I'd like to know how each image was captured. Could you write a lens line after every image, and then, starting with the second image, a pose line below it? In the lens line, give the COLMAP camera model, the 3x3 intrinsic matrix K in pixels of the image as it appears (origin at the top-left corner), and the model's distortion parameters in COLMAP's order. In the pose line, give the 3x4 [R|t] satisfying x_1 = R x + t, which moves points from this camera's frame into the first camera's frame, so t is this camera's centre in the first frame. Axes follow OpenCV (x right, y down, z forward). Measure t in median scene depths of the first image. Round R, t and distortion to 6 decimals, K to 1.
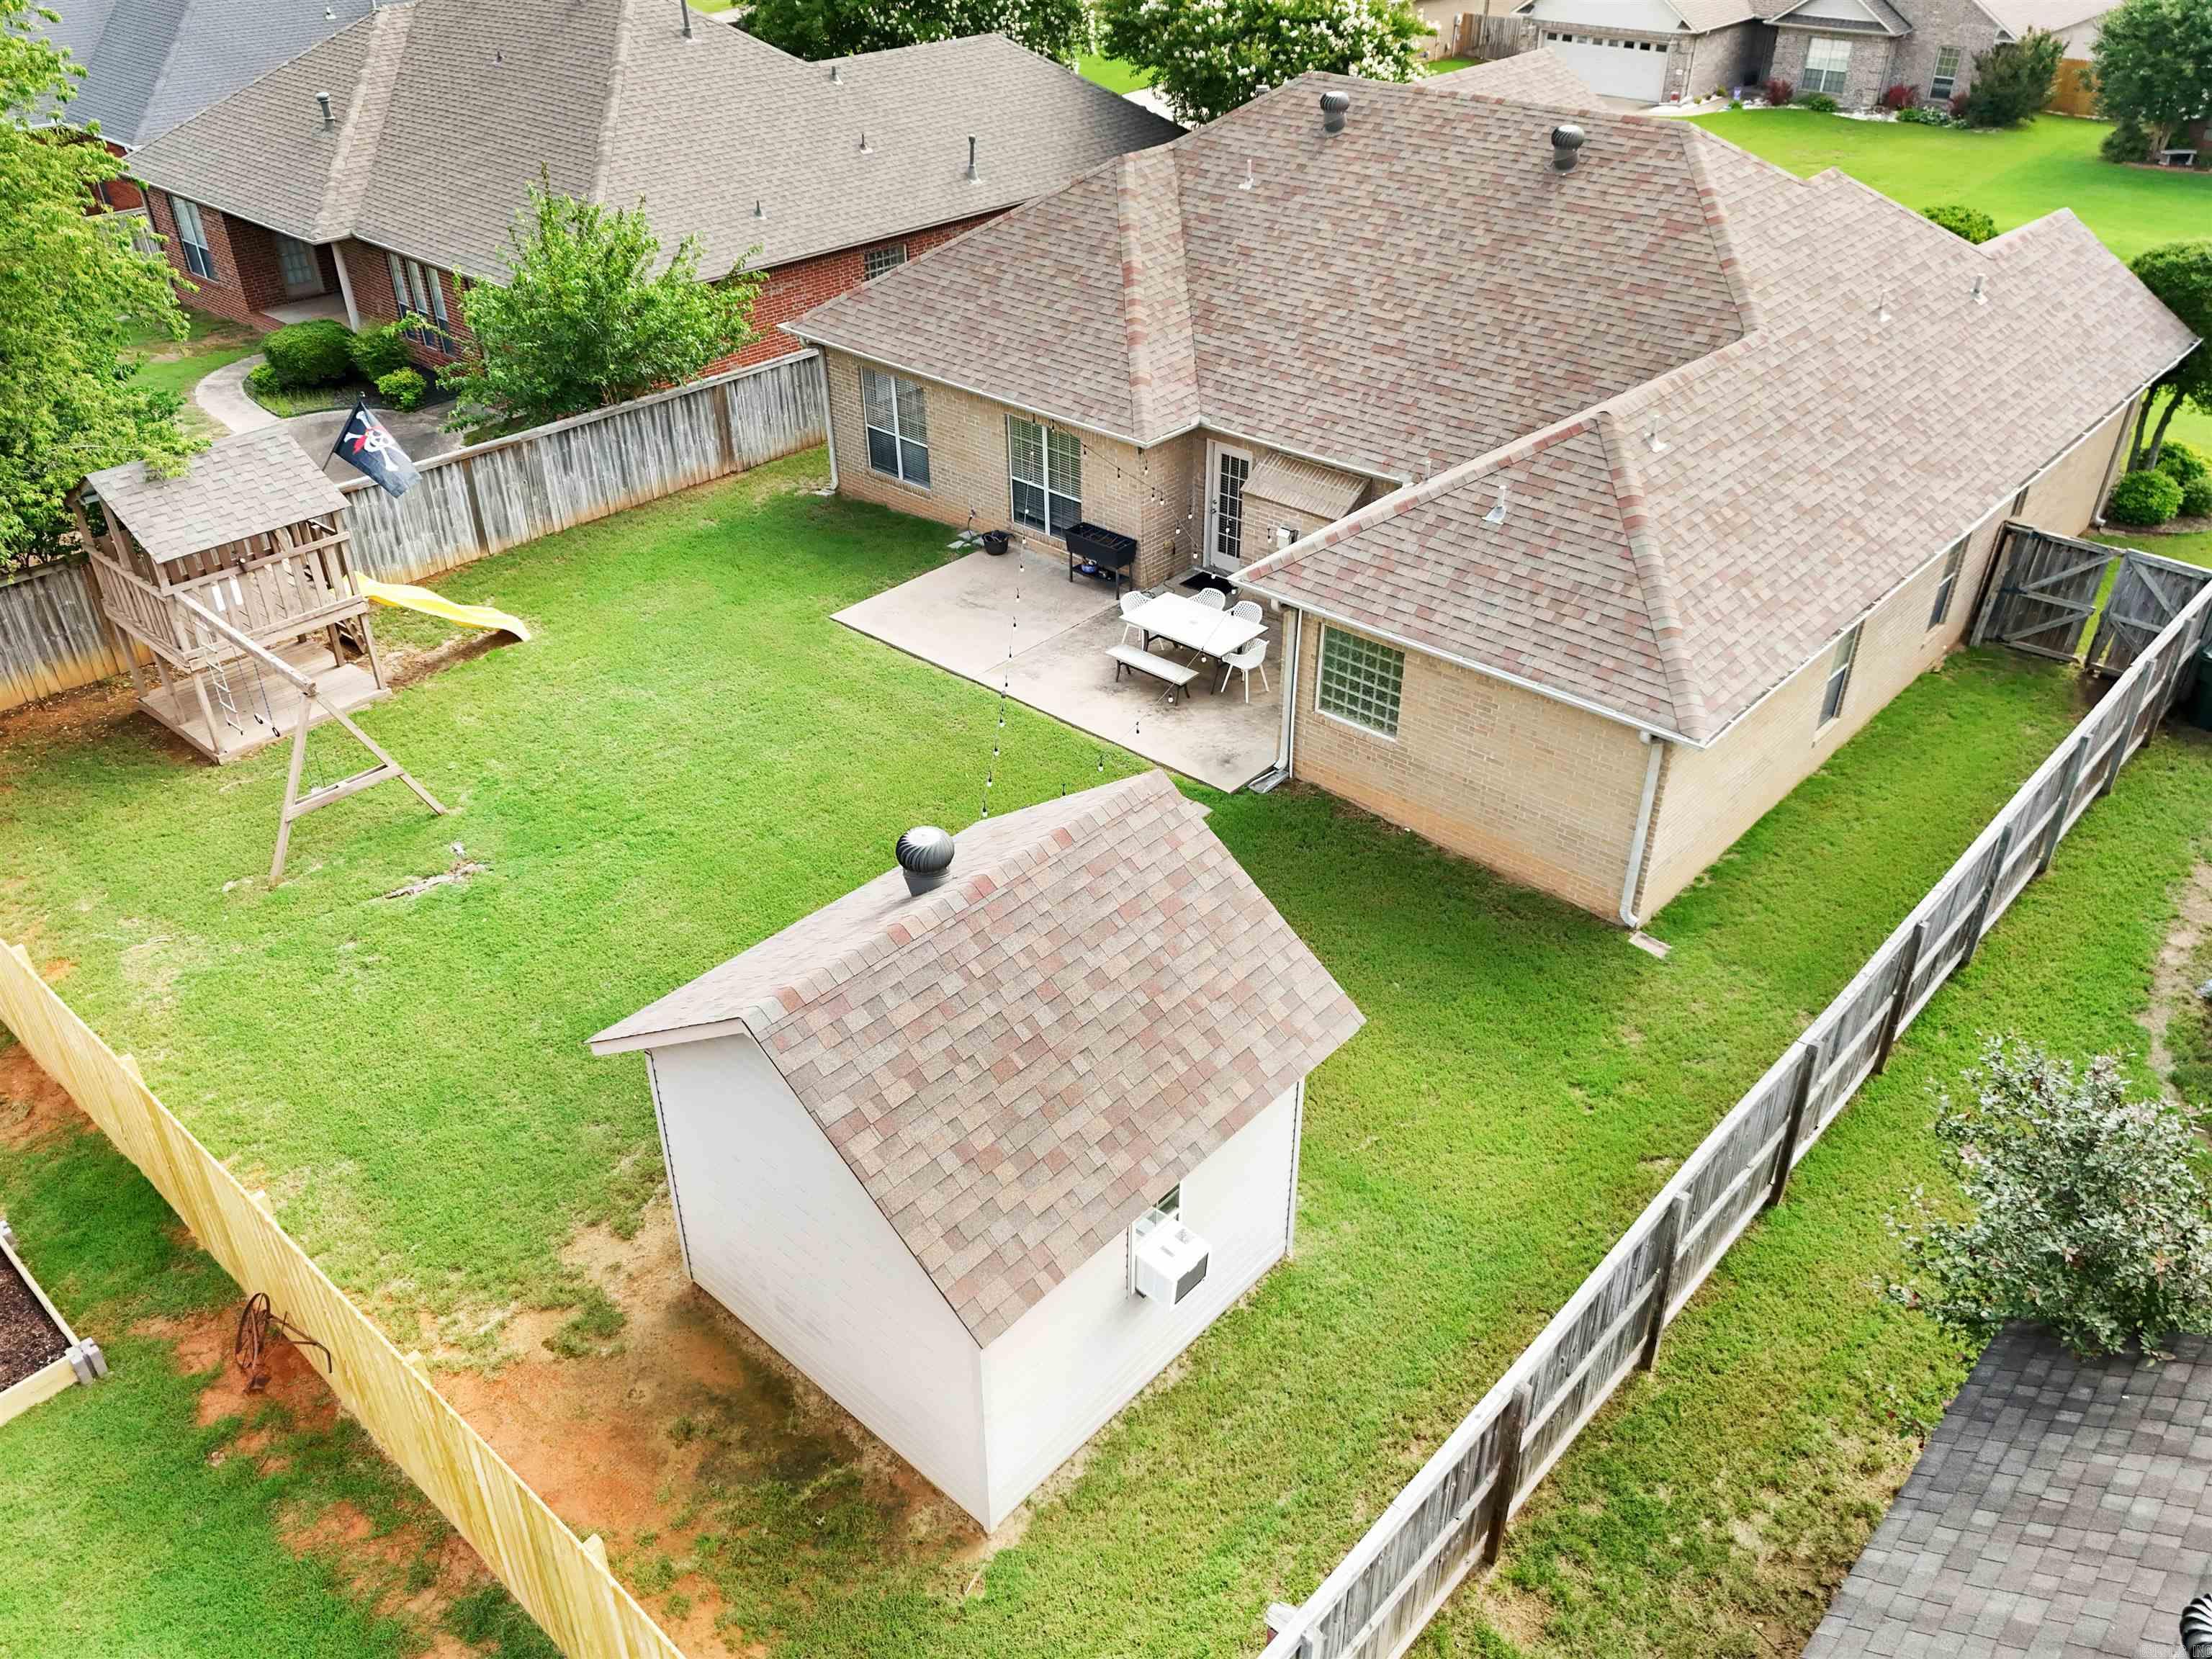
lens RADIAL K [[1602.1, 0, 1105.3], [0, 1602.1, 883.6], [0, 0, 1]] dist [0.036047, -0.002525]
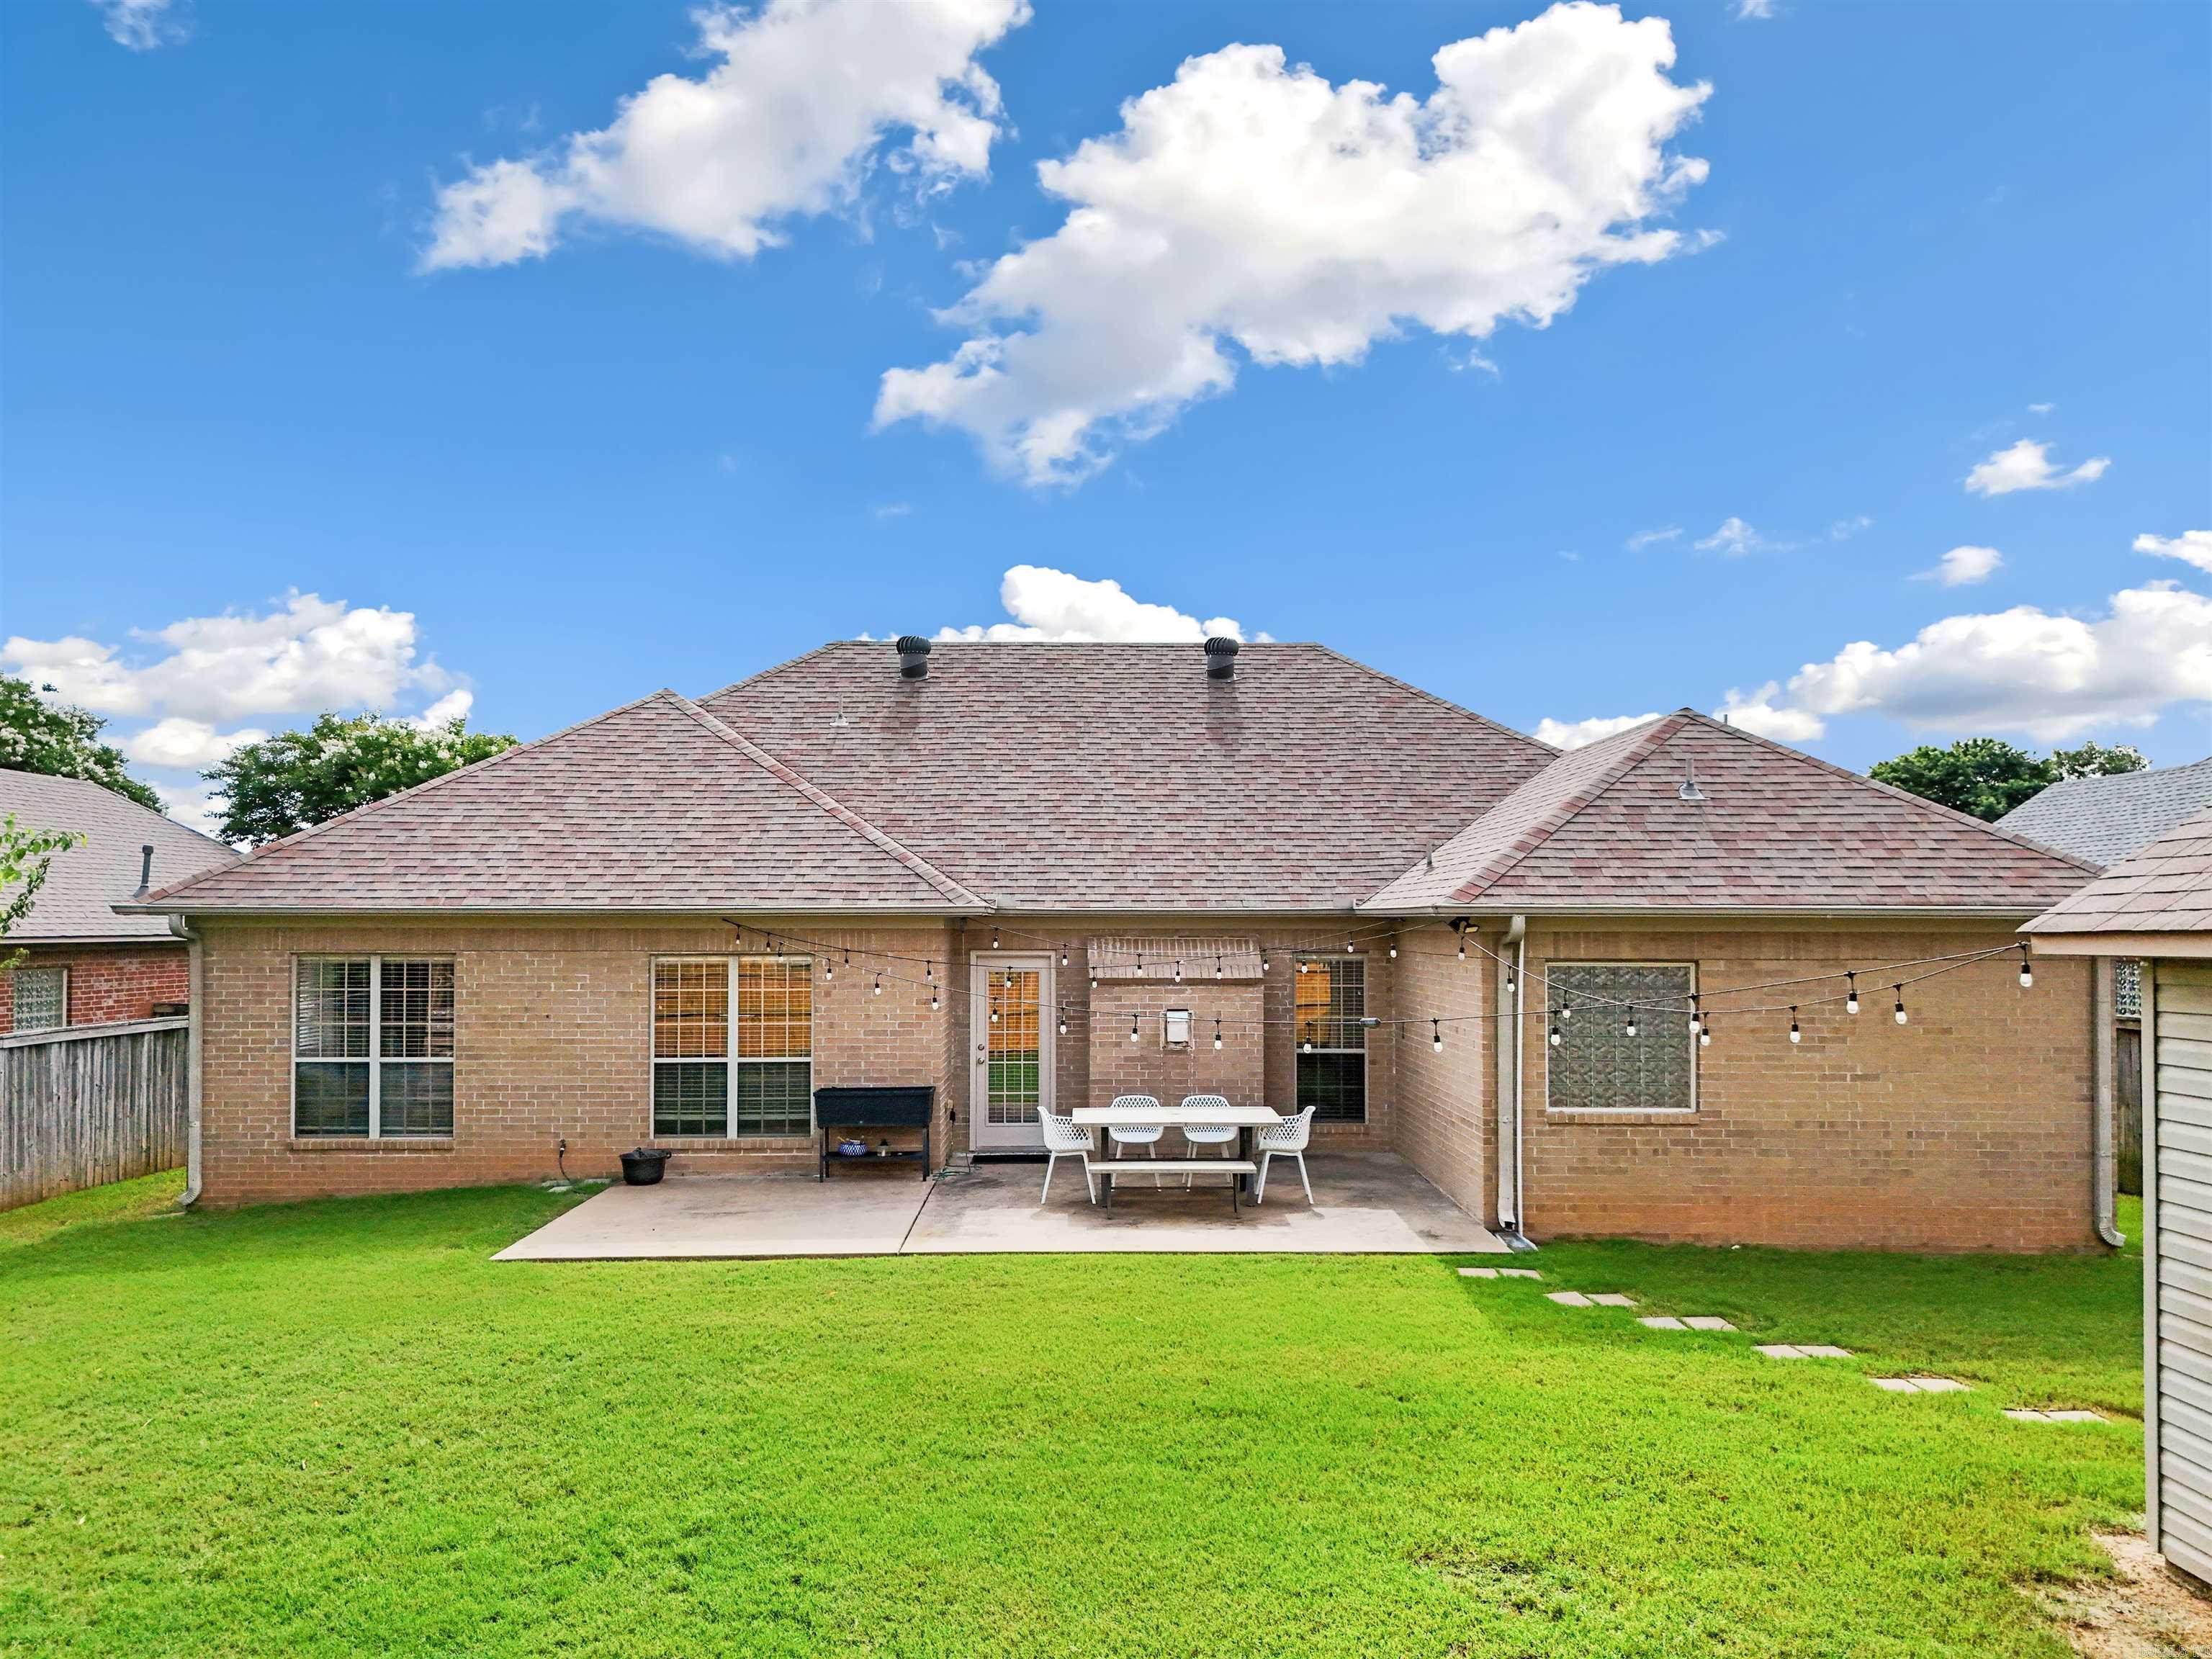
lens RADIAL K [[1602.1, 0, 1105.3], [0, 1602.1, 883.6], [0, 0, 1]] dist [0.036047, -0.002525]
pose [[0.742295, 0.004219, 0.670060, -0.337573], [0.386925, 0.813721, -0.433760, 0.023694], [-0.547072, 0.581240, 0.602388, 0.491372]]
